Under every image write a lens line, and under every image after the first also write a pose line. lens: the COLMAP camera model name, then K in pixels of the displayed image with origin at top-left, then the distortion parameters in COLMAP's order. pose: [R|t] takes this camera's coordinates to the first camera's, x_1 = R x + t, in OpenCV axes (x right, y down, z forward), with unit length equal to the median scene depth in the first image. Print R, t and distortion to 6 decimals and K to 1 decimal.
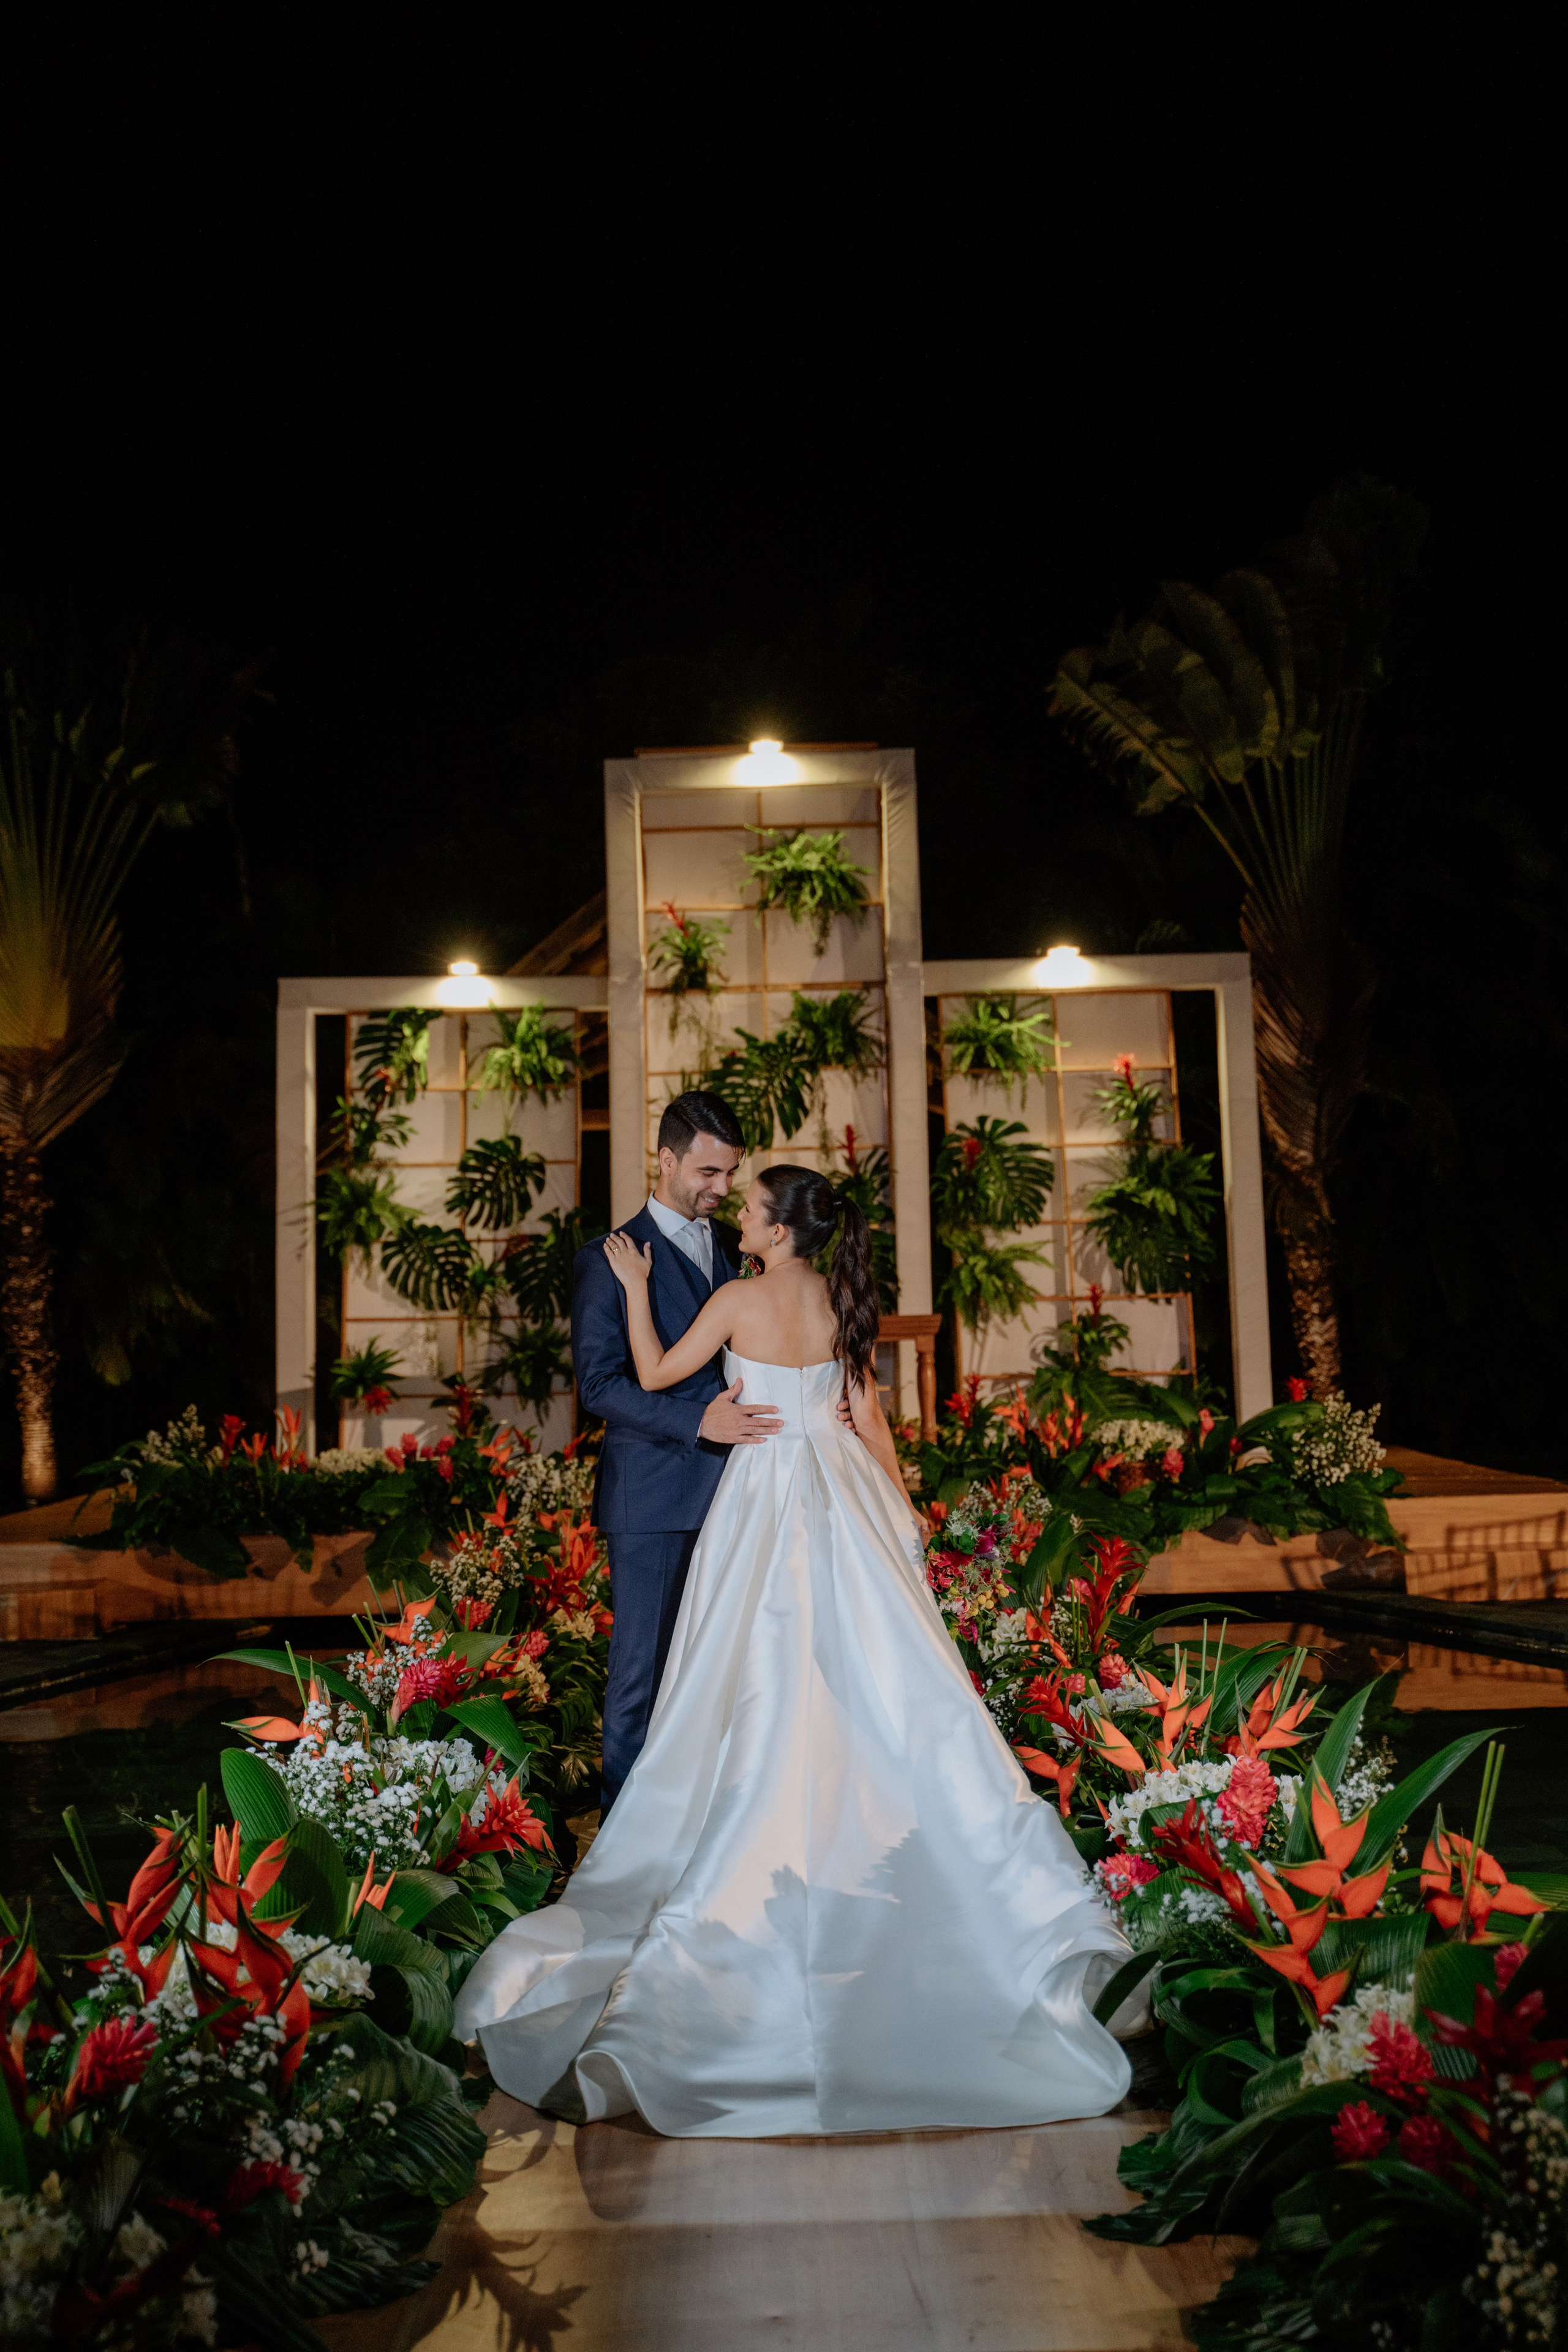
lens RADIAL K [[2895.4, 0, 782.6], [0, 2895.4, 1189.3], [0, 0, 1]] dist [0.029490, 0.061257]
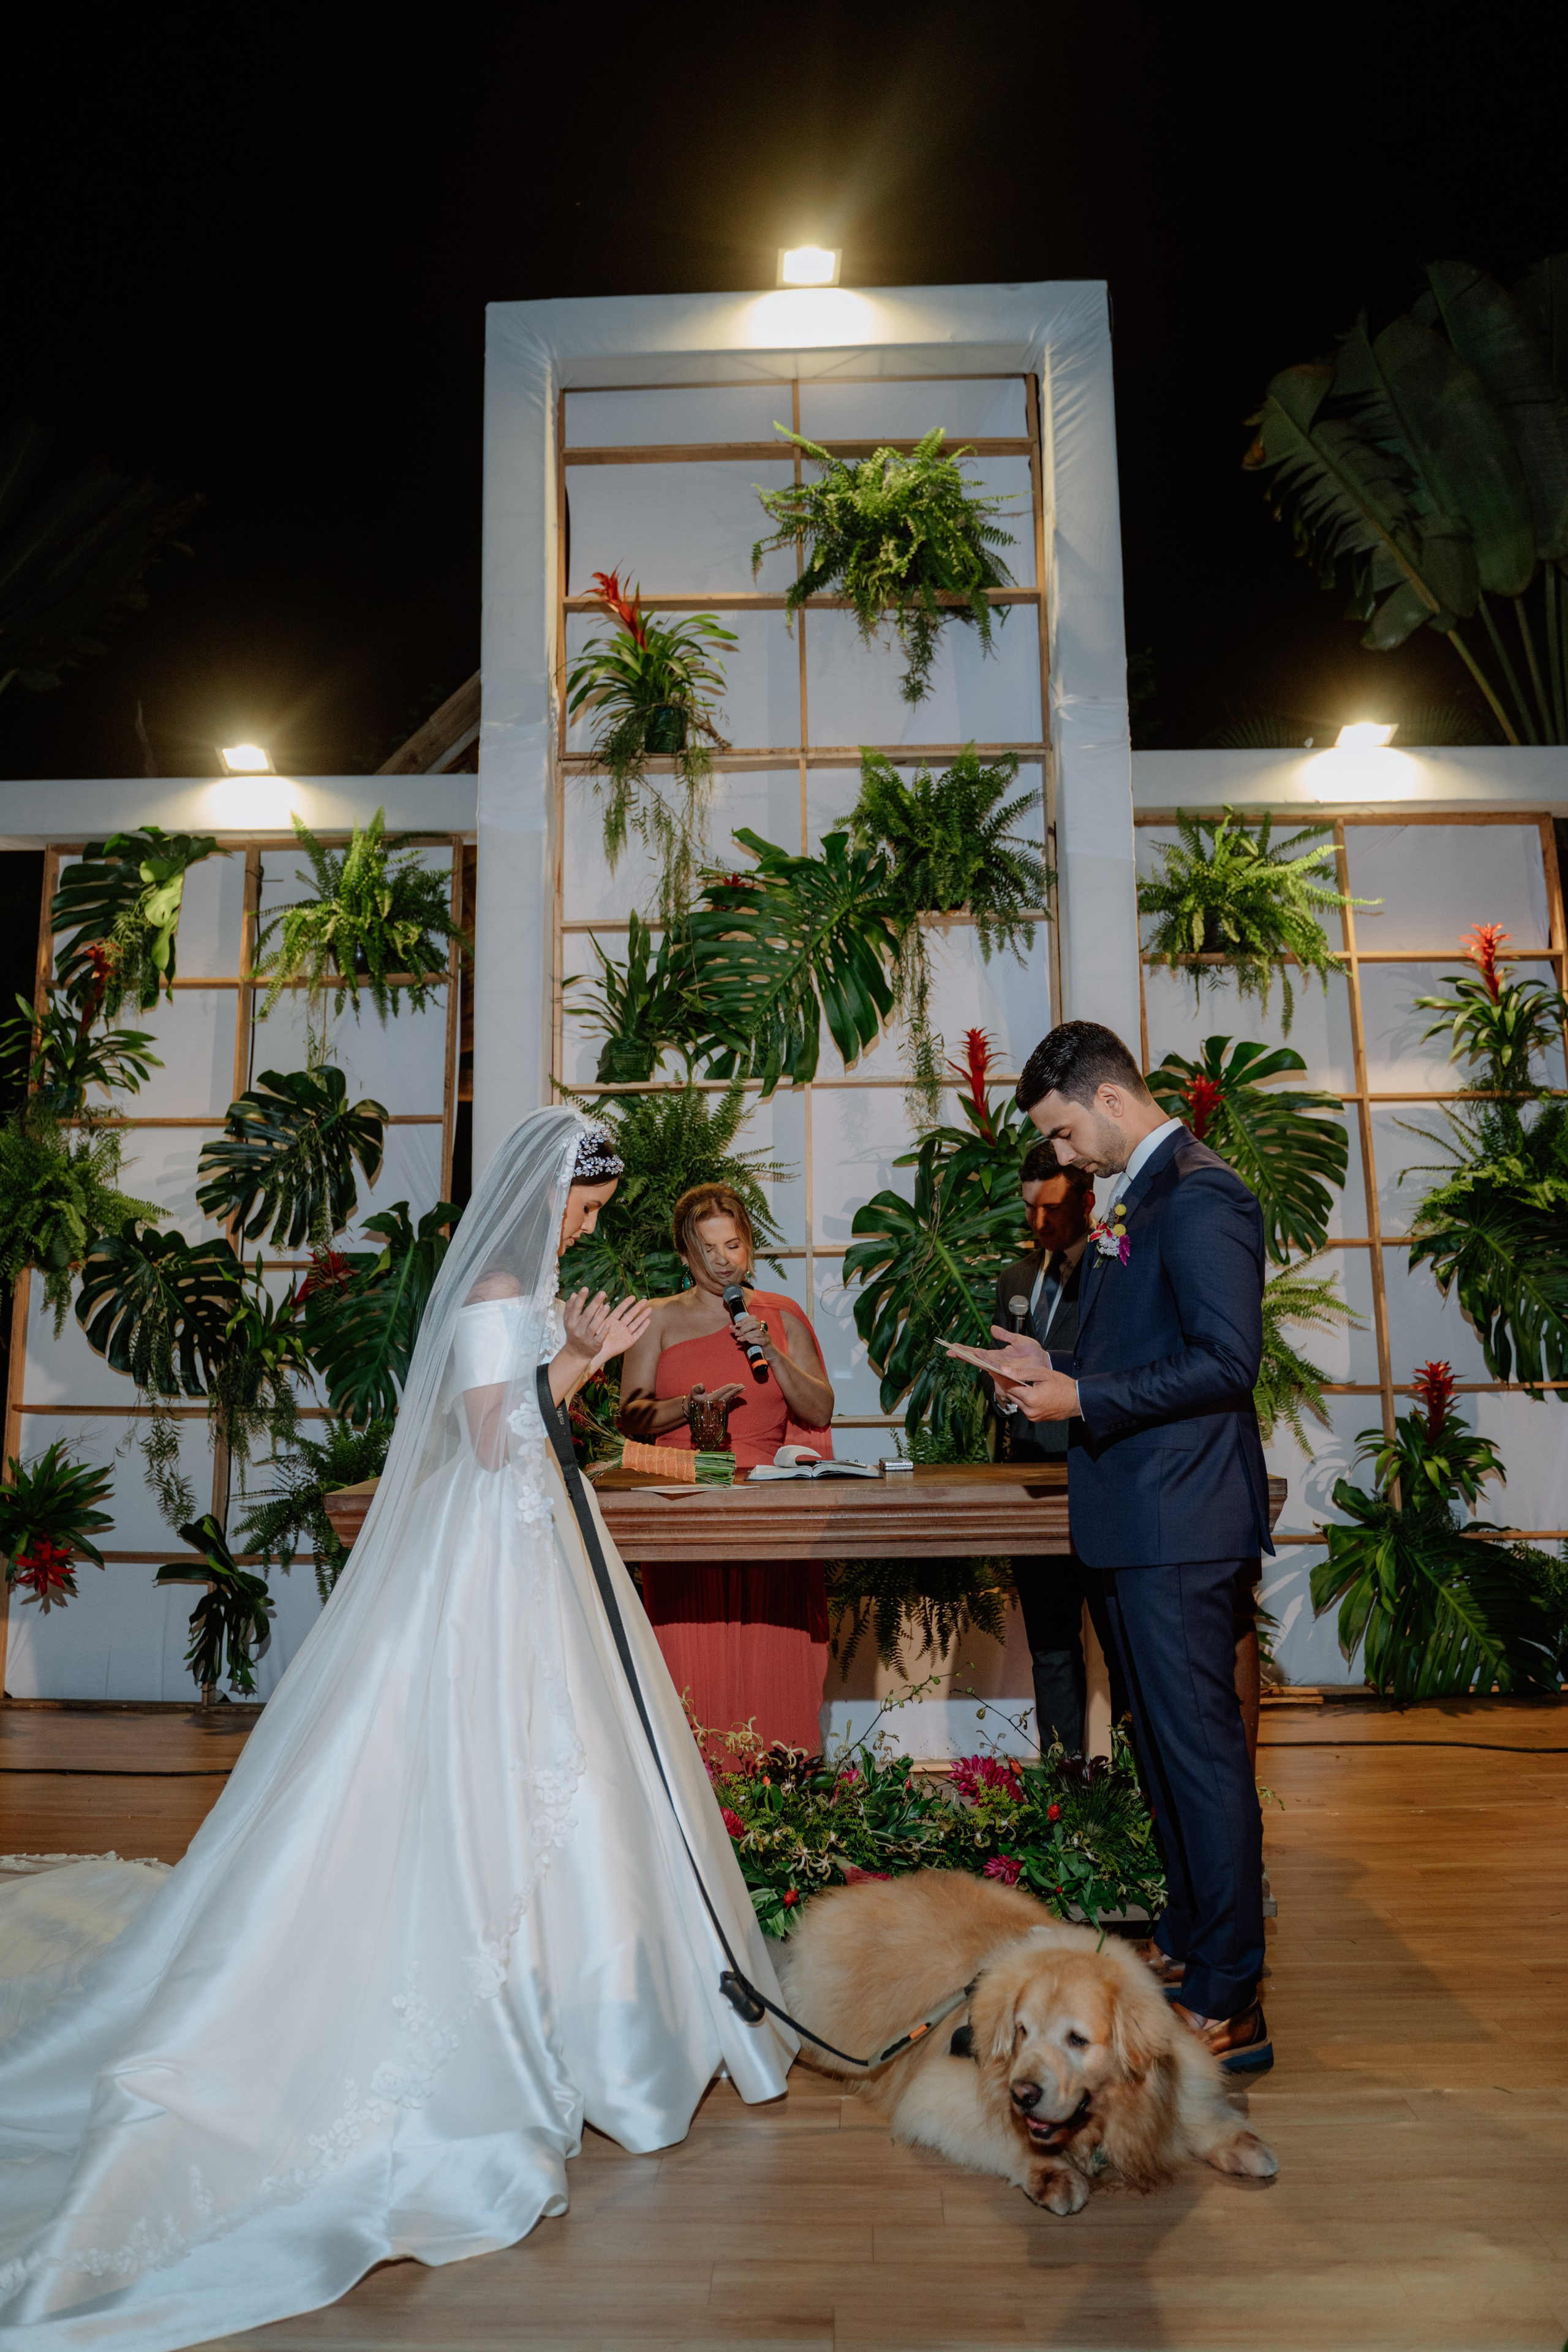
lens RADIAL K [[1964.4, 0, 789.0], [0, 1964.4, 1132.1], [0, 0, 1]] dist [-0.121855, 0.090455]
pose [[0.999679, 0.010080, -0.023262, -0.000001], [-0.011280, 0.998580, -0.052060, 0.011101], [0.022704, 0.052306, 0.998373, 0.652204]]
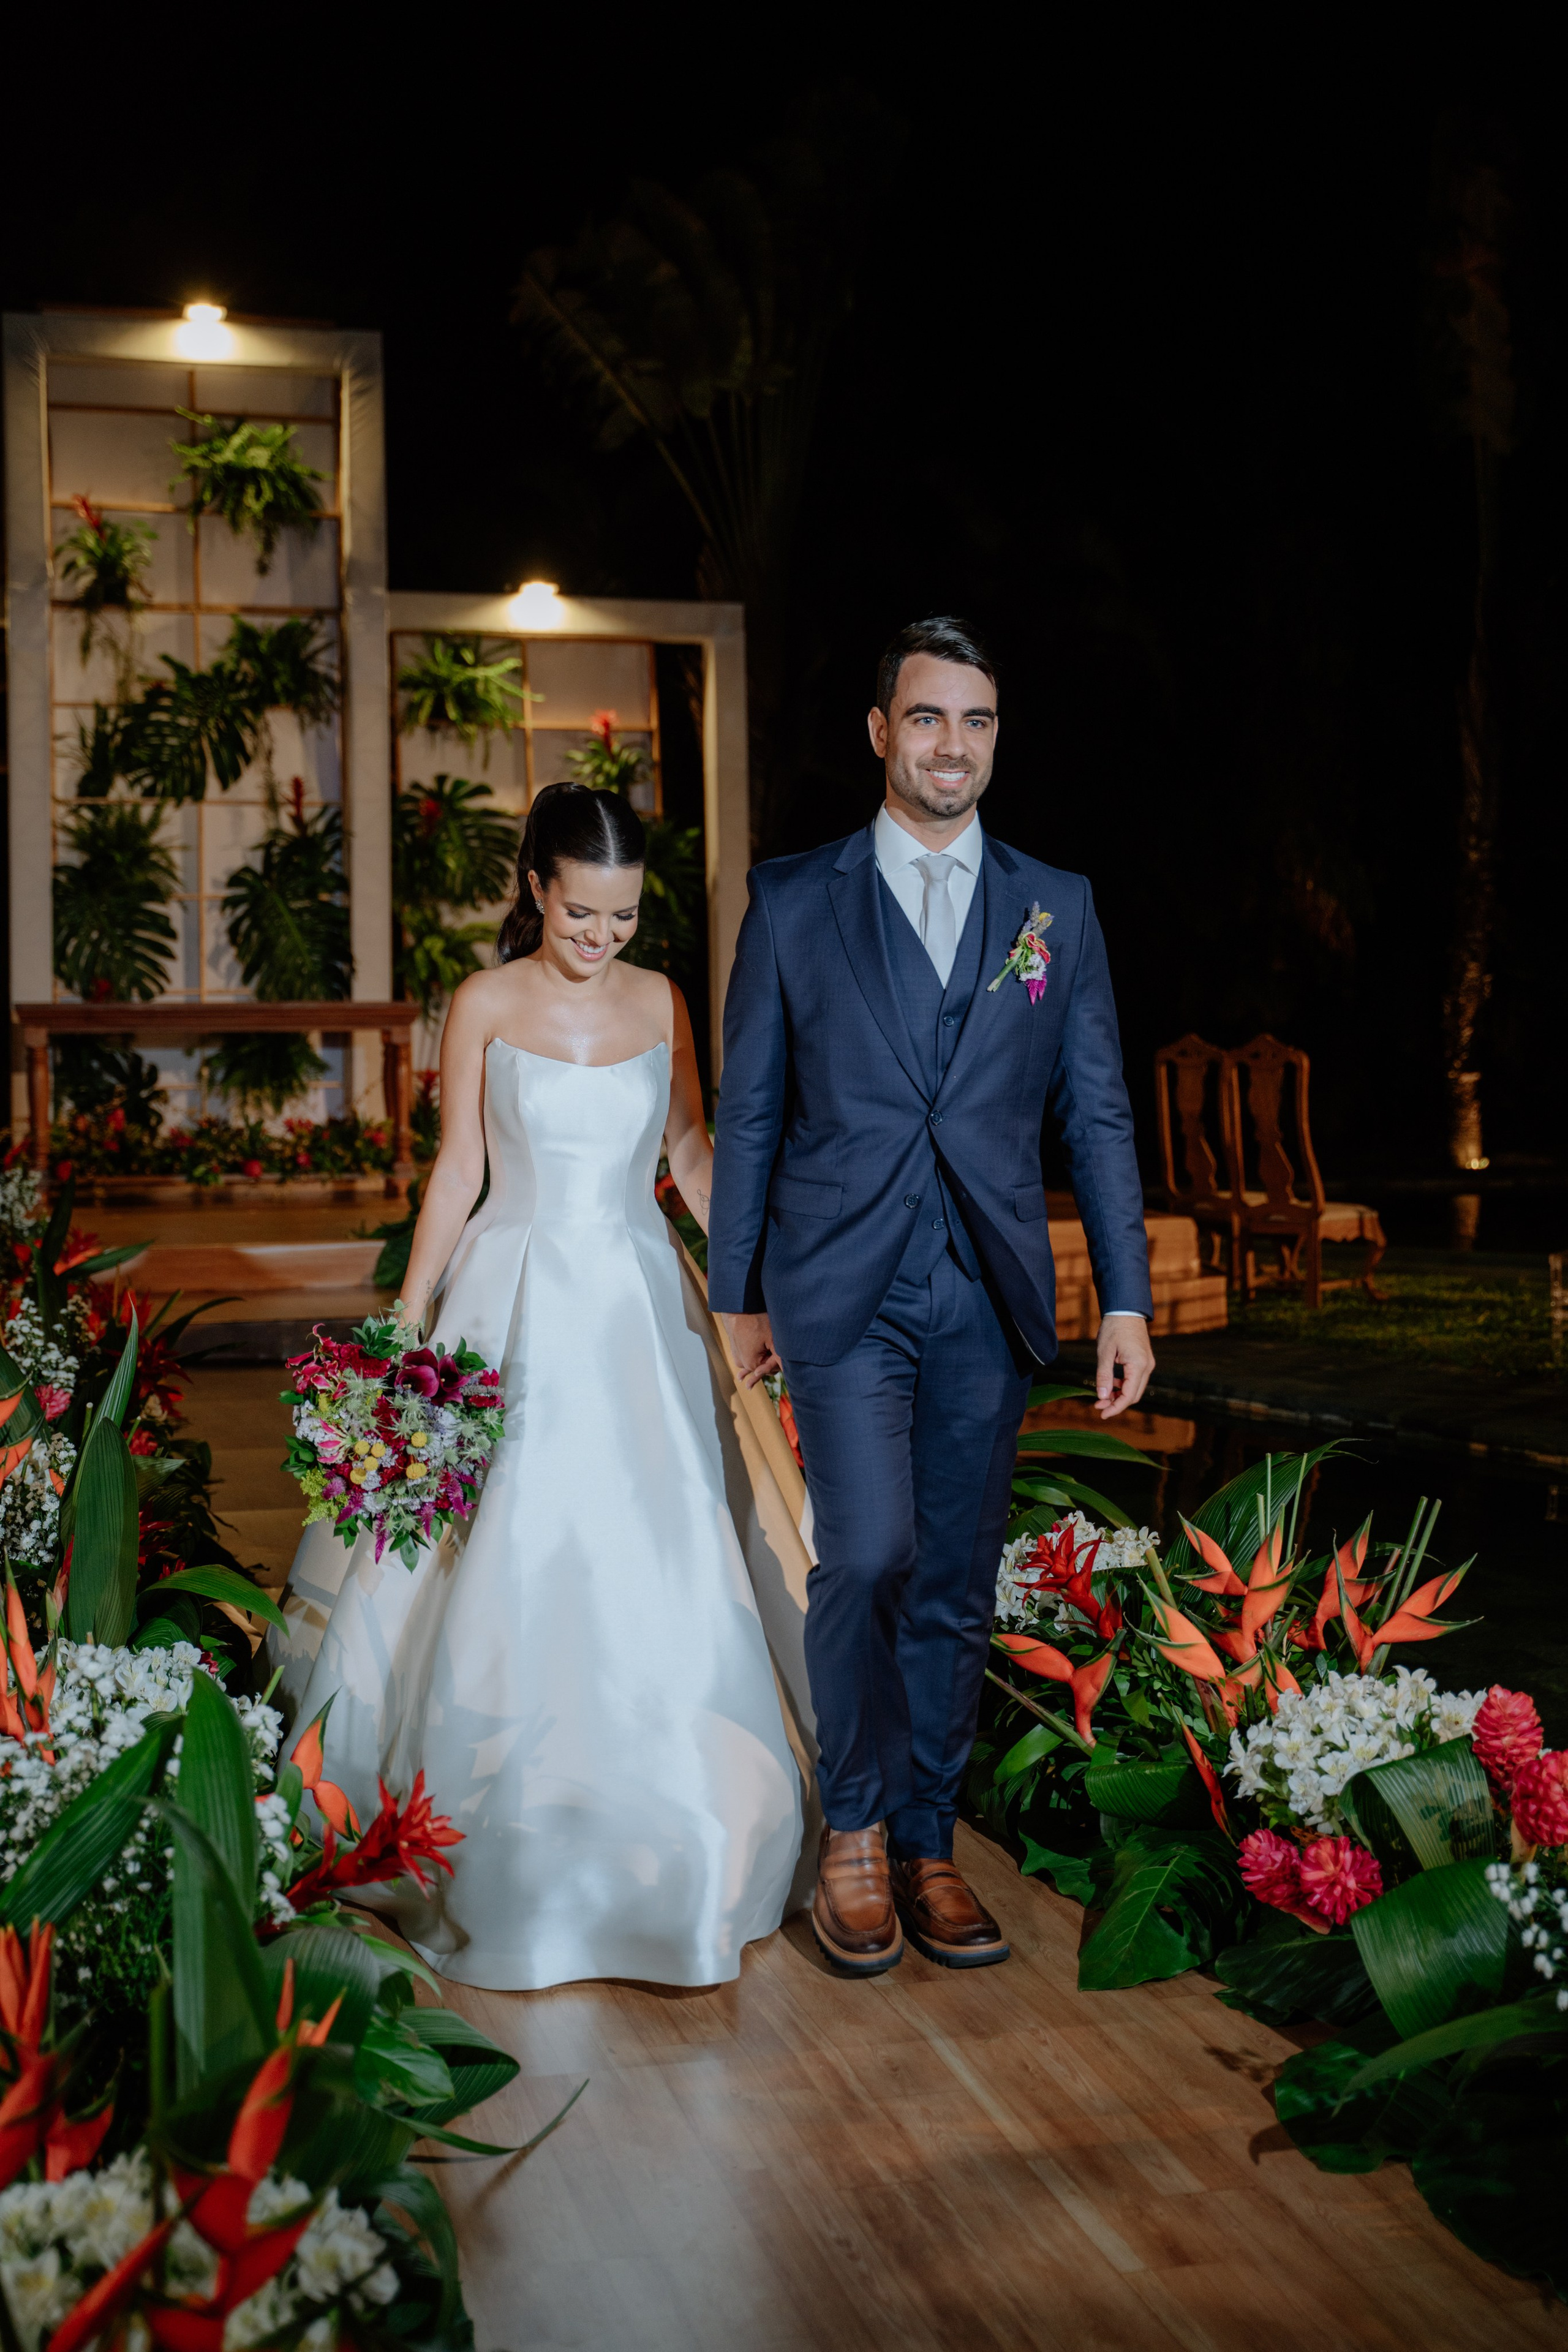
lens RADIAL K [[2895.4, 0, 782.6], [0, 2895.4, 1189.3], [0, 0, 1]] dist [0.029490, 0.061257]
pose [[0.967983, 0.010011, 0.250817, -0.050009], [-0.036937, 0.994008, 0.102877, 0.005305], [-0.248284, -0.108848, 0.962552, 0.120110]]
